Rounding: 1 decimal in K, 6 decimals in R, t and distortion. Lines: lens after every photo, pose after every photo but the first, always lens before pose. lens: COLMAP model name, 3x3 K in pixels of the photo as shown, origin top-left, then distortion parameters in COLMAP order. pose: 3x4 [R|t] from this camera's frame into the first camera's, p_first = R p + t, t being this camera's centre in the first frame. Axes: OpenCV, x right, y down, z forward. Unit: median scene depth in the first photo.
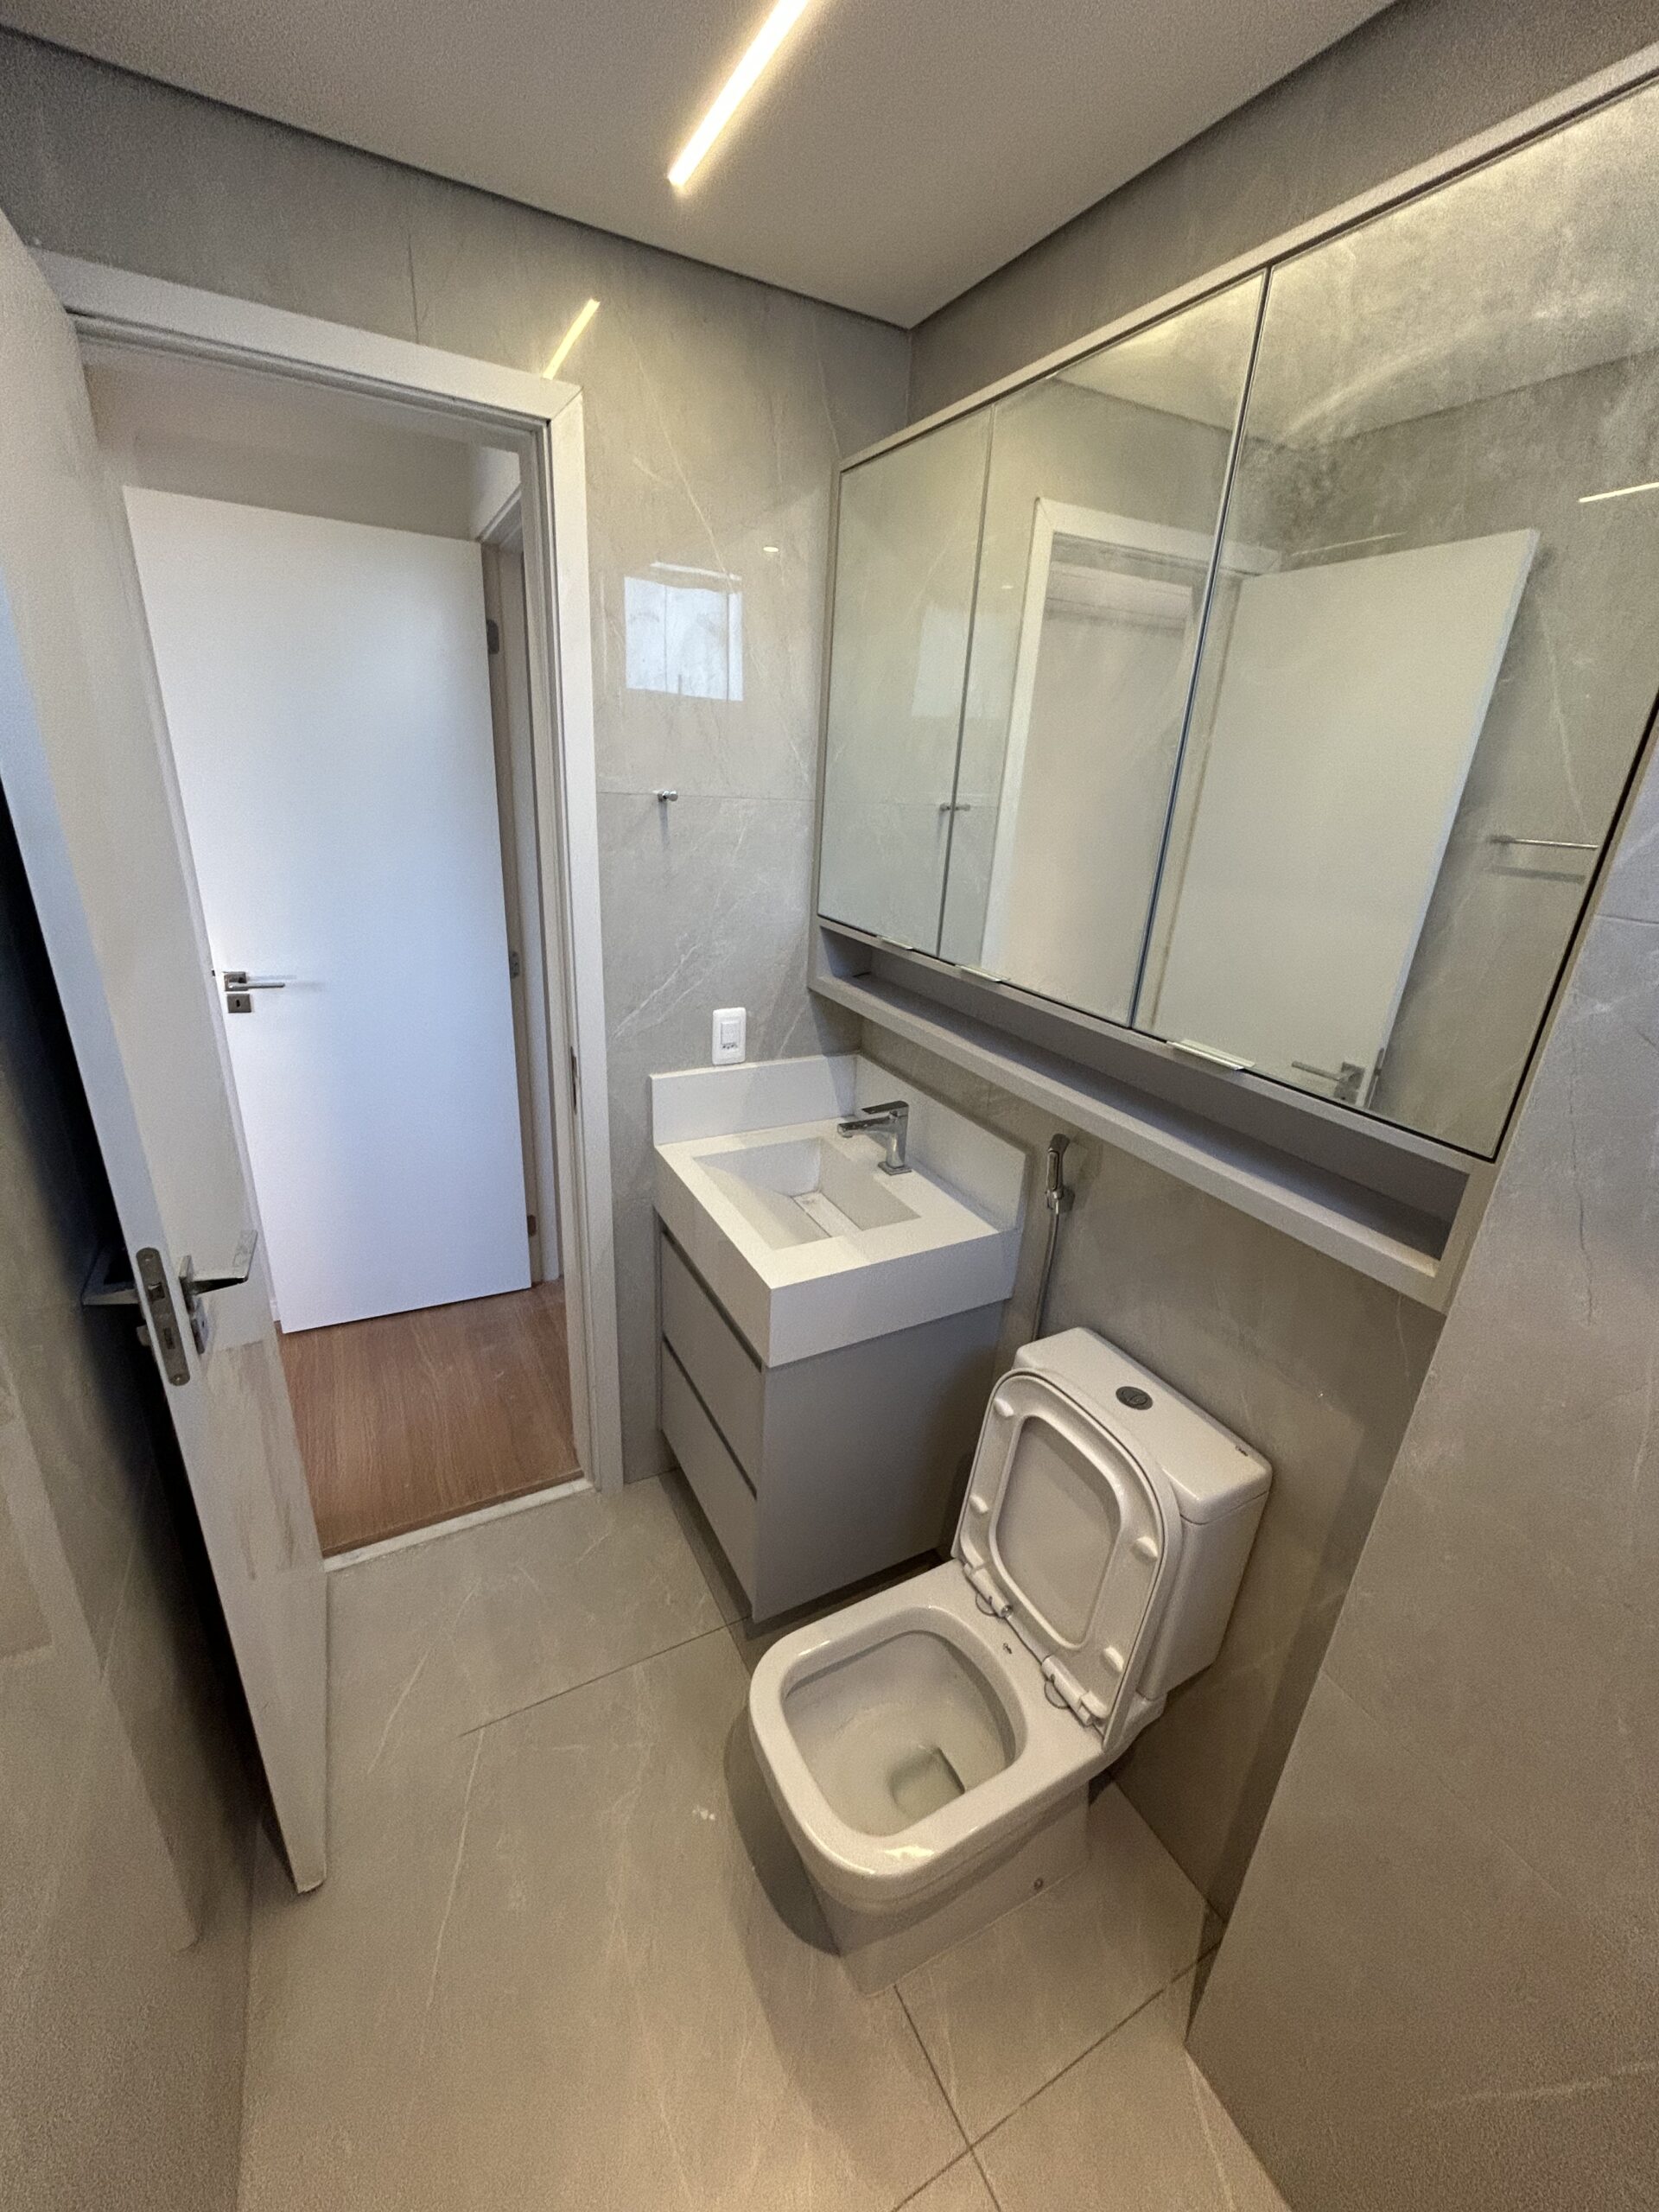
lens RADIAL K [[887.5, 0, 829.5], [0, 887.5, 1106.0], [0, 0, 1]] dist [0.000262, 0.000053]
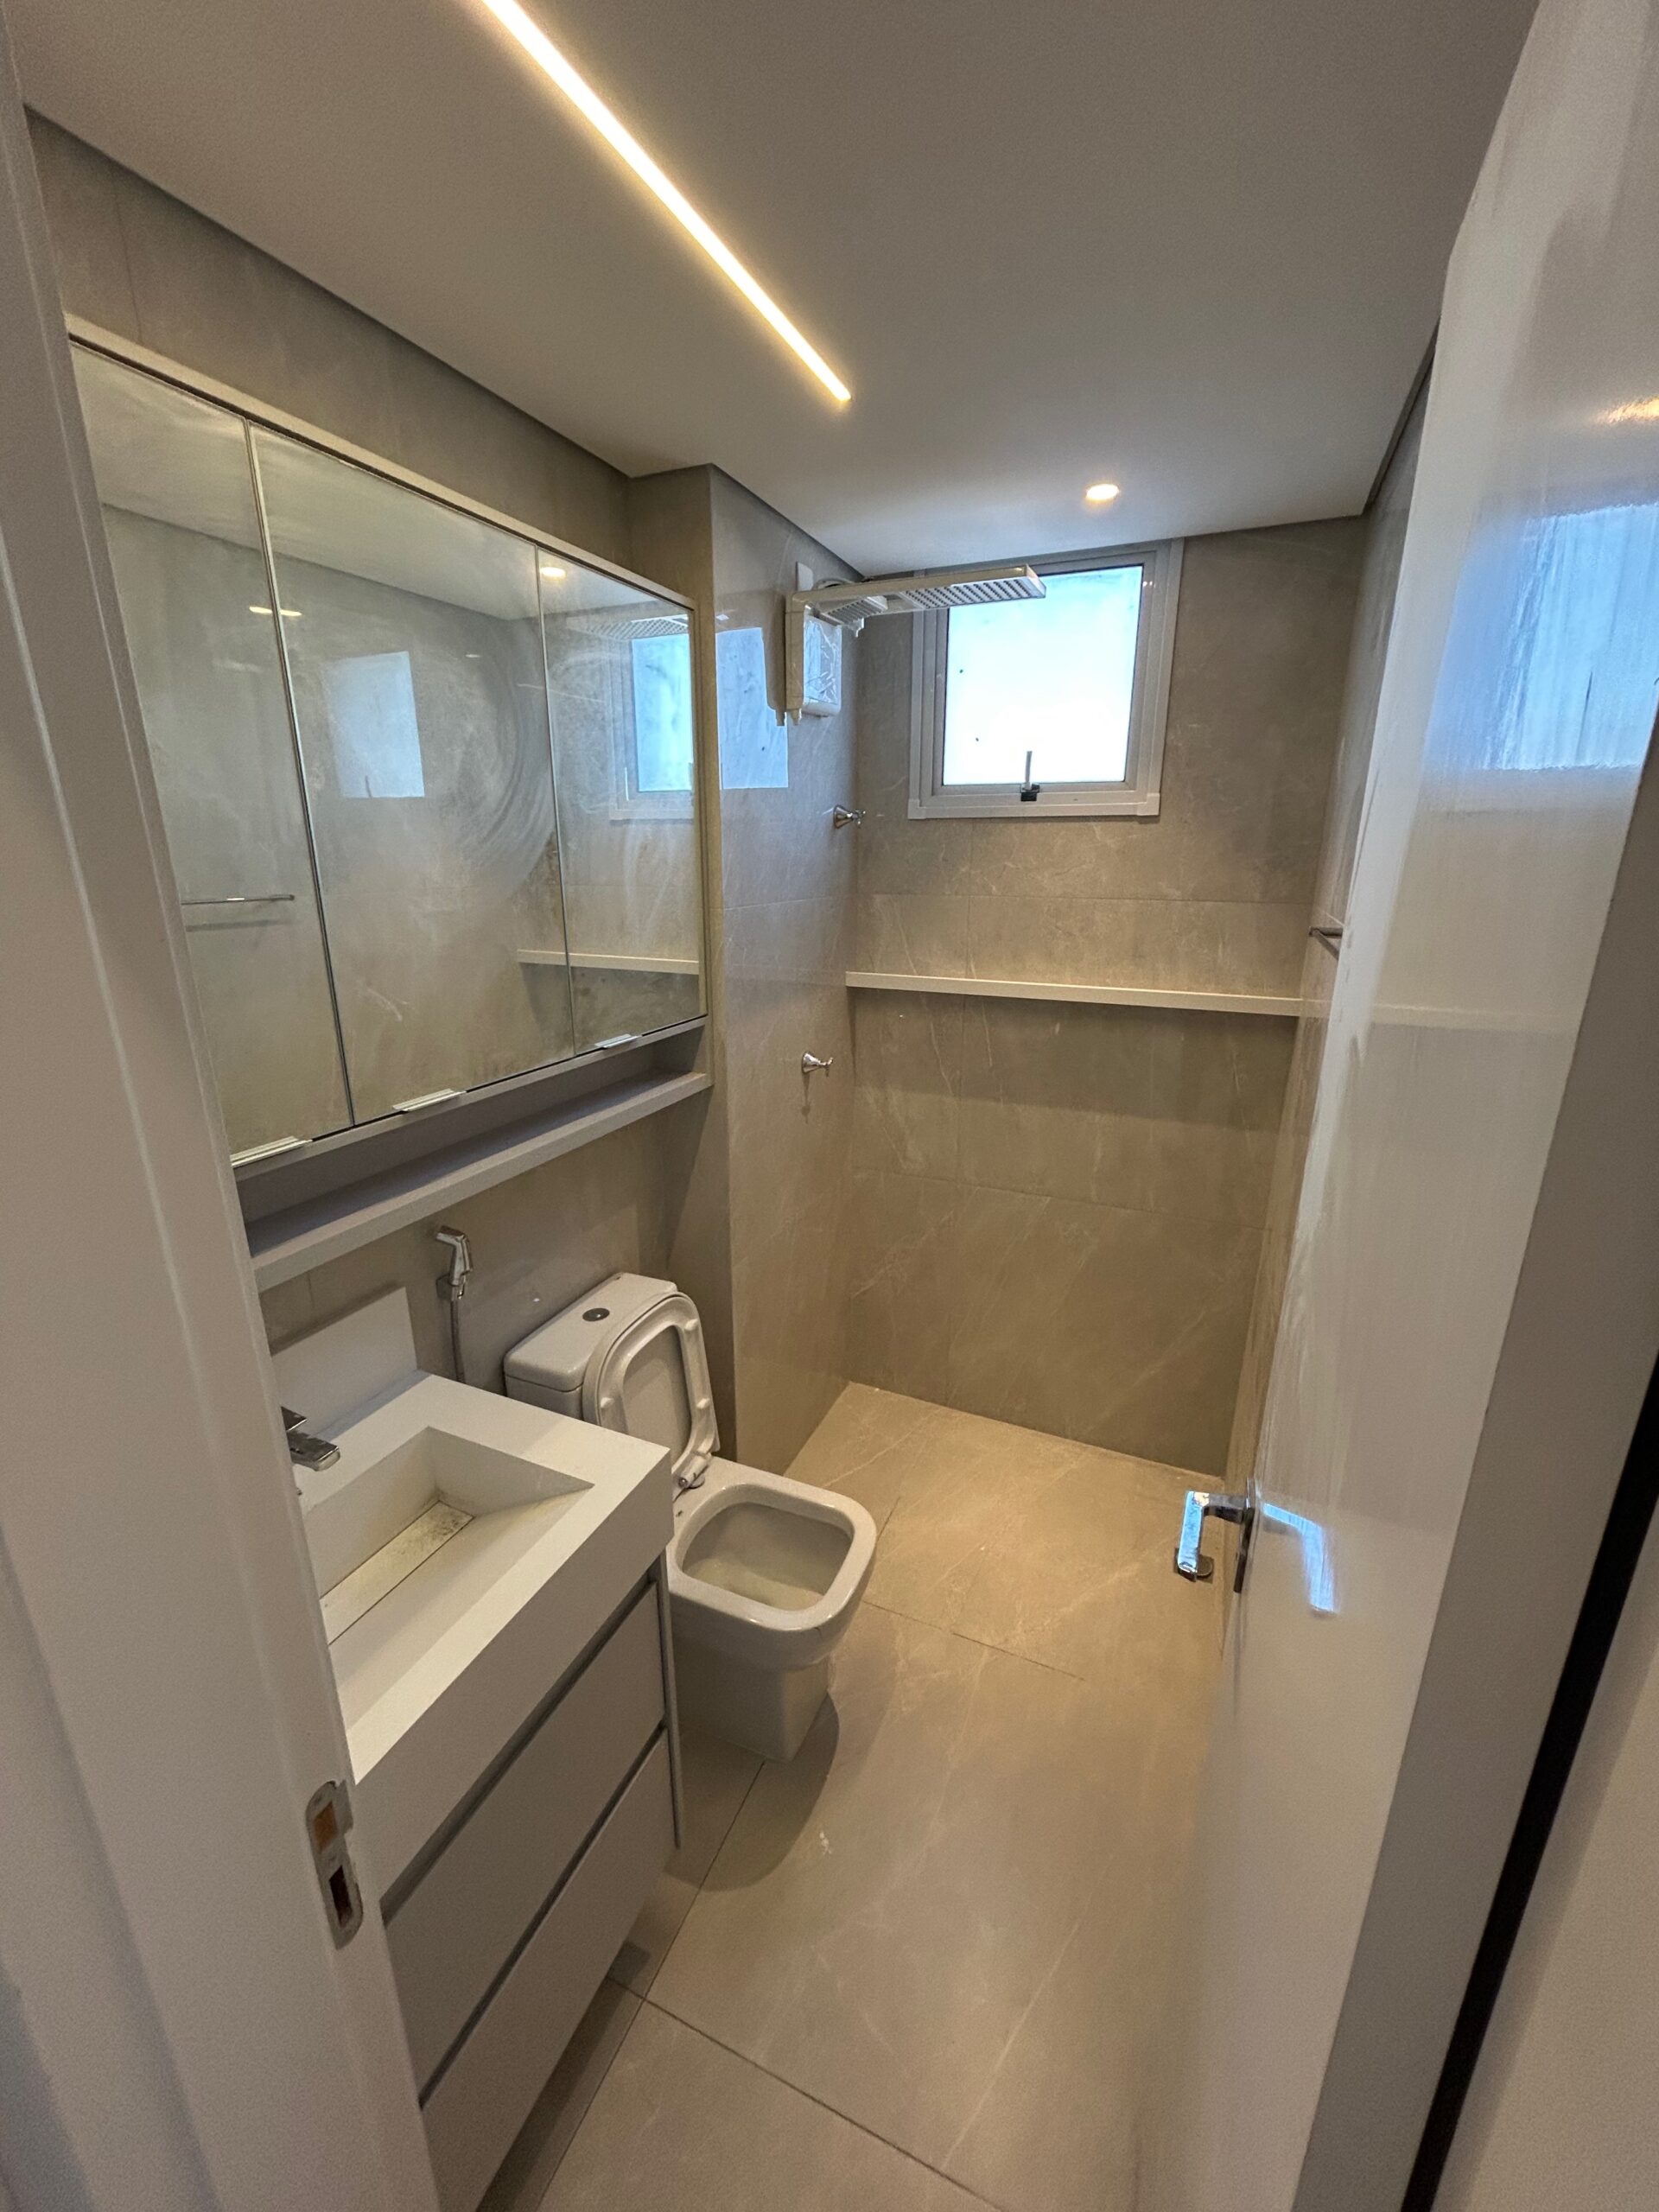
lens RADIAL K [[887.5, 0, 829.5], [0, 887.5, 1106.0], [0, 0, 1]] dist [0.000262, 0.000053]
pose [[-0.624950, -0.268800, 0.732928, -0.749577], [0.249686, 0.820712, 0.513896, -0.513961], [-0.739658, 0.504161, -0.445789, 1.120438]]
